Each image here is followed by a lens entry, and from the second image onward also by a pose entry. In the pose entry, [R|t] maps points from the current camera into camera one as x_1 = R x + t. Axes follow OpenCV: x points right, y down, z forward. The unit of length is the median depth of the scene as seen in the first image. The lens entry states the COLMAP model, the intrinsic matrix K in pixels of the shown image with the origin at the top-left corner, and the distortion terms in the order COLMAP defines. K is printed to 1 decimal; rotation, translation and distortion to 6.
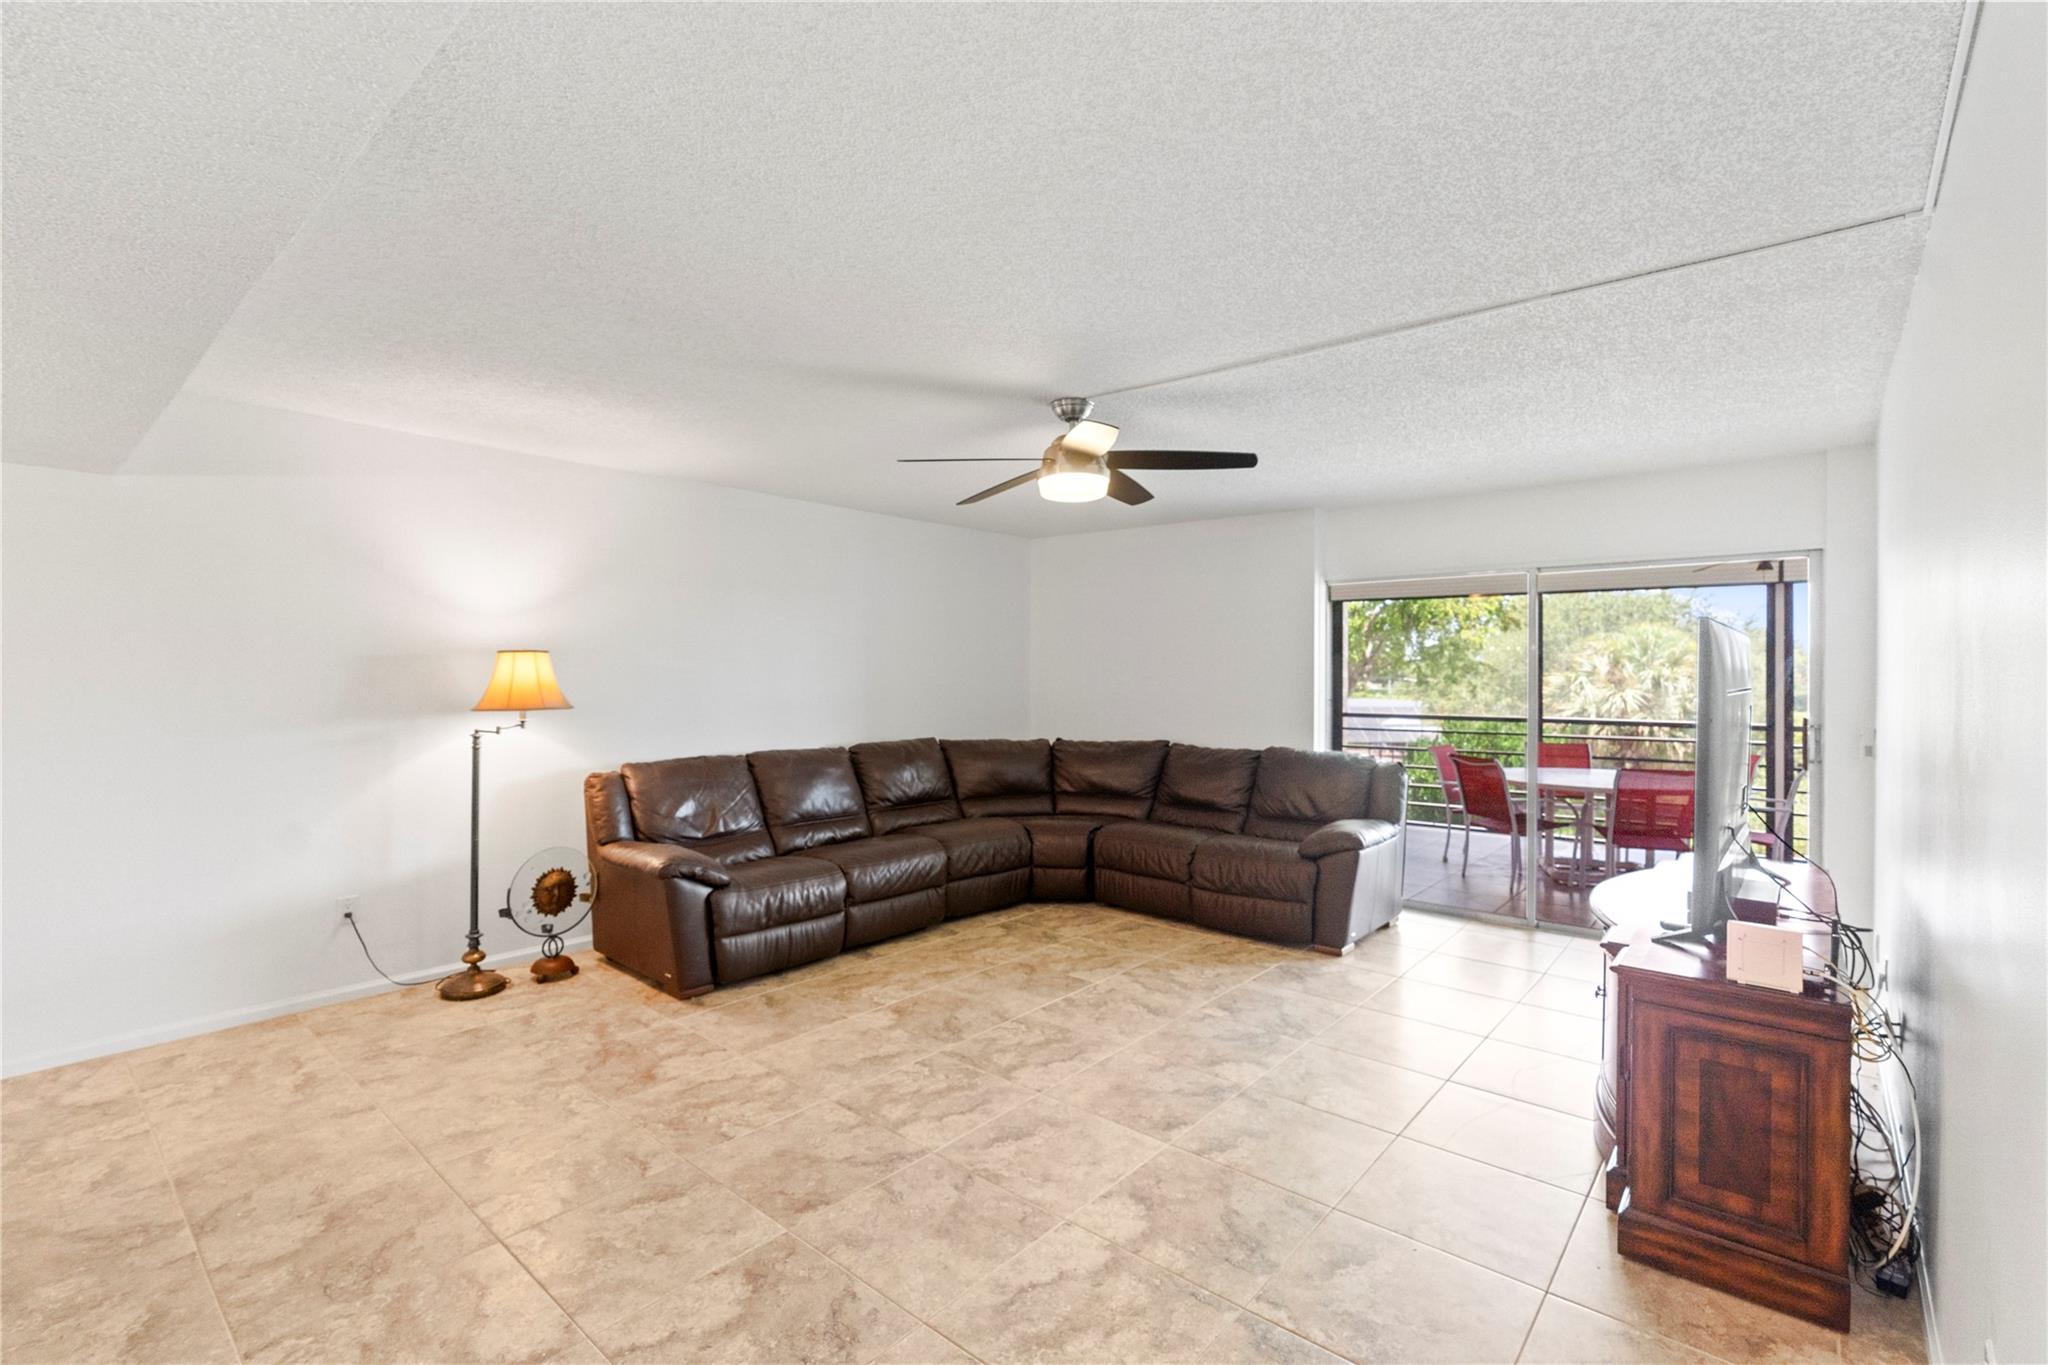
lens RADIAL K [[933.1, 0, 1030.9], [0, 933.1, 669.9], [0, 0, 1]] dist [0.004021, -0.000091]
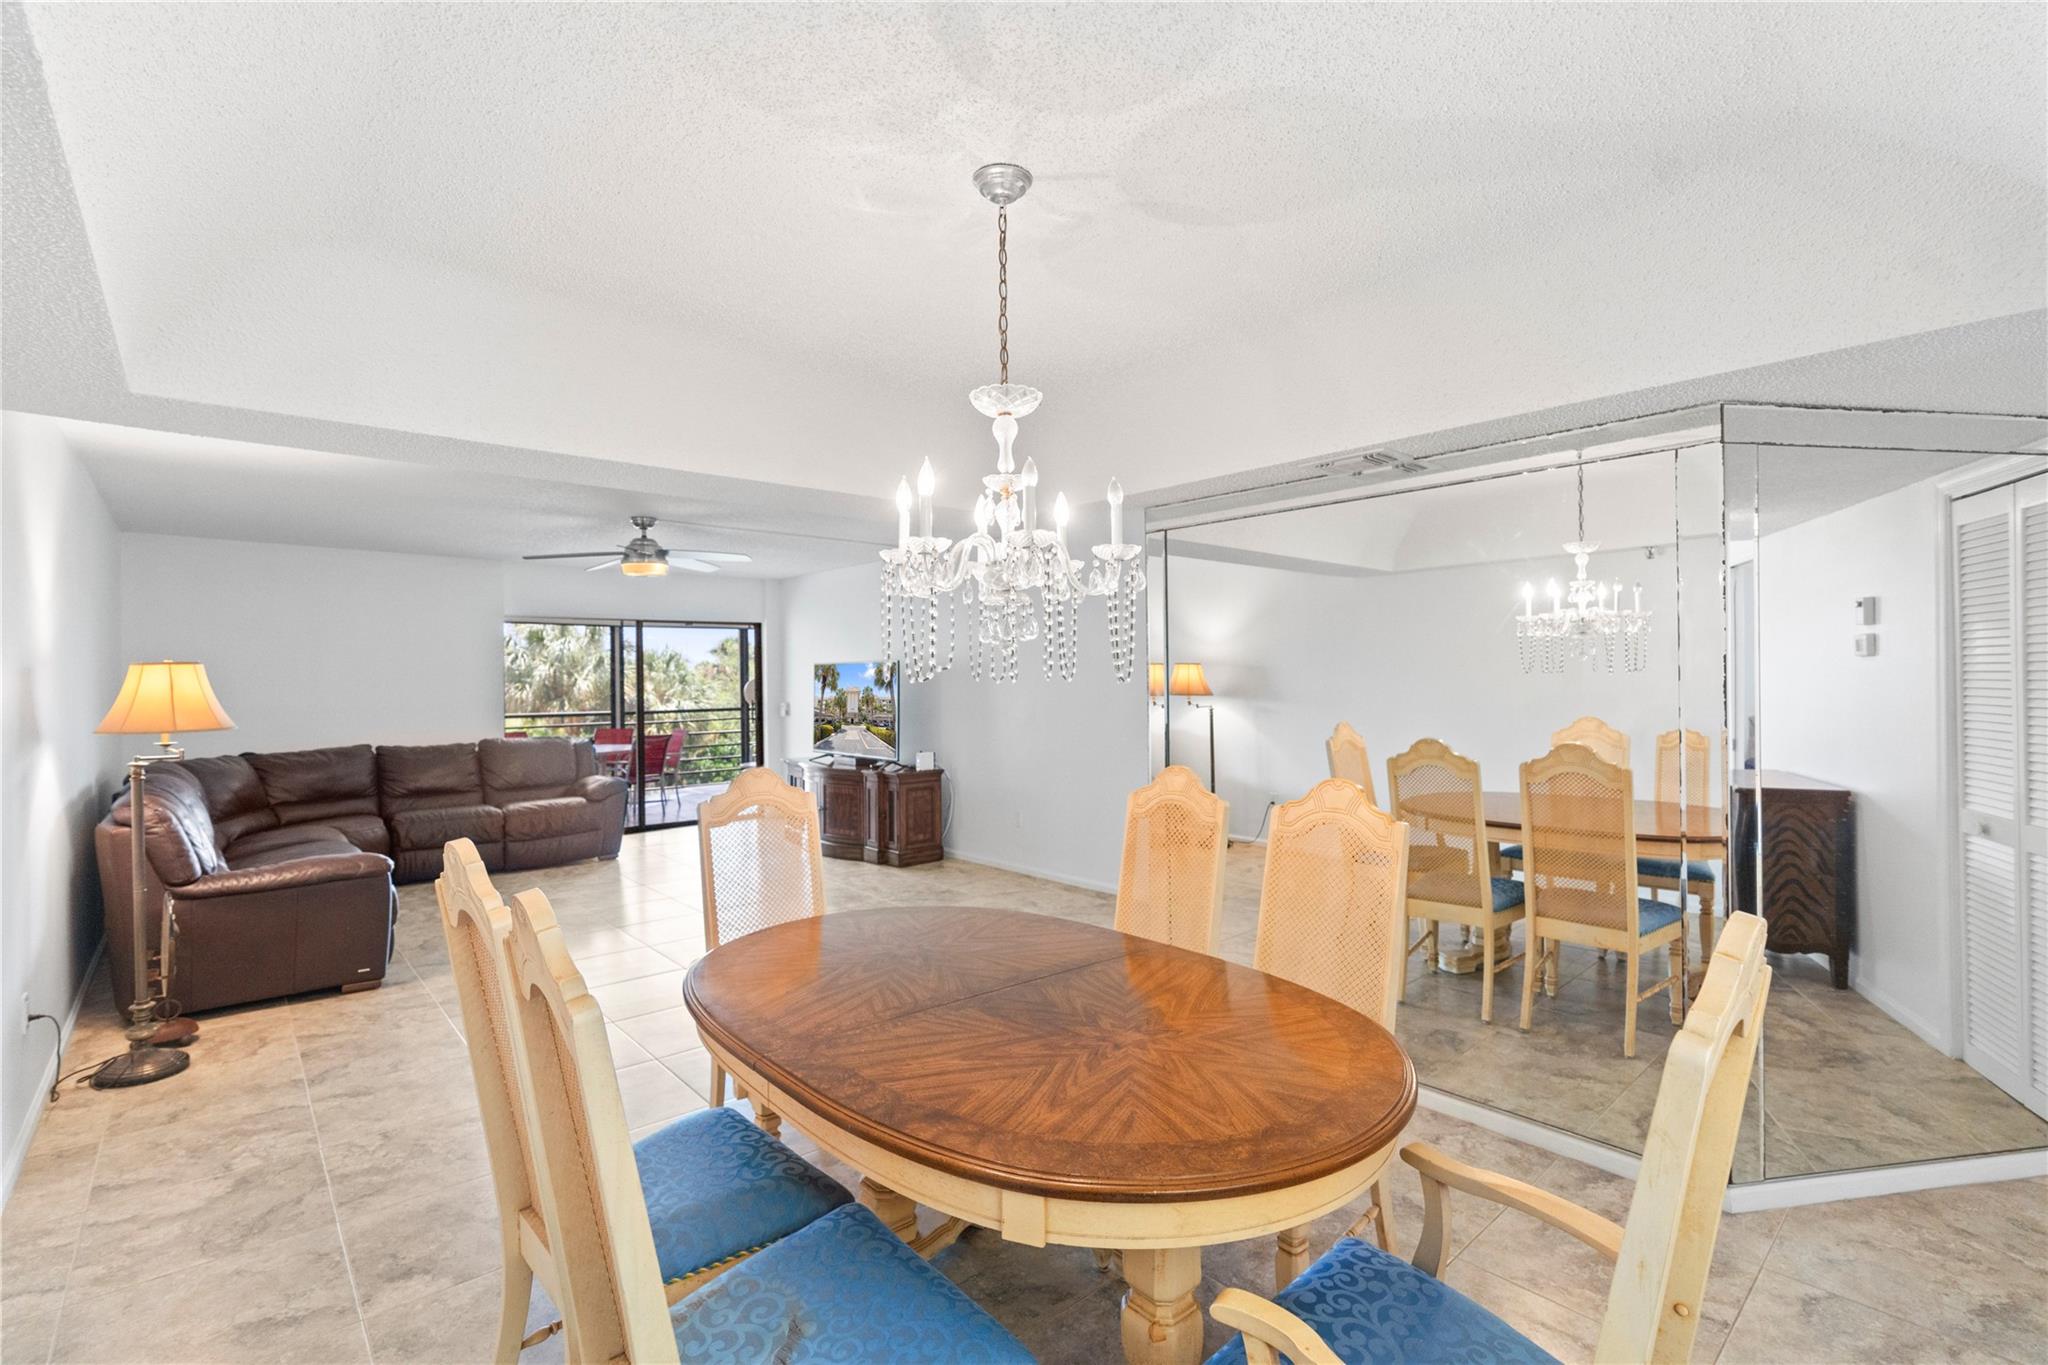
lens RADIAL K [[933.1, 0, 1029.6], [0, 933.1, 683.6], [0, 0, 1]] dist [0.004021, -0.000091]
pose [[0.107475, -0.007891, 0.994177, -1.420450], [0.009855, 0.999928, 0.006872, 0.004912], [-0.994159, 0.009059, 0.107545, 0.146830]]
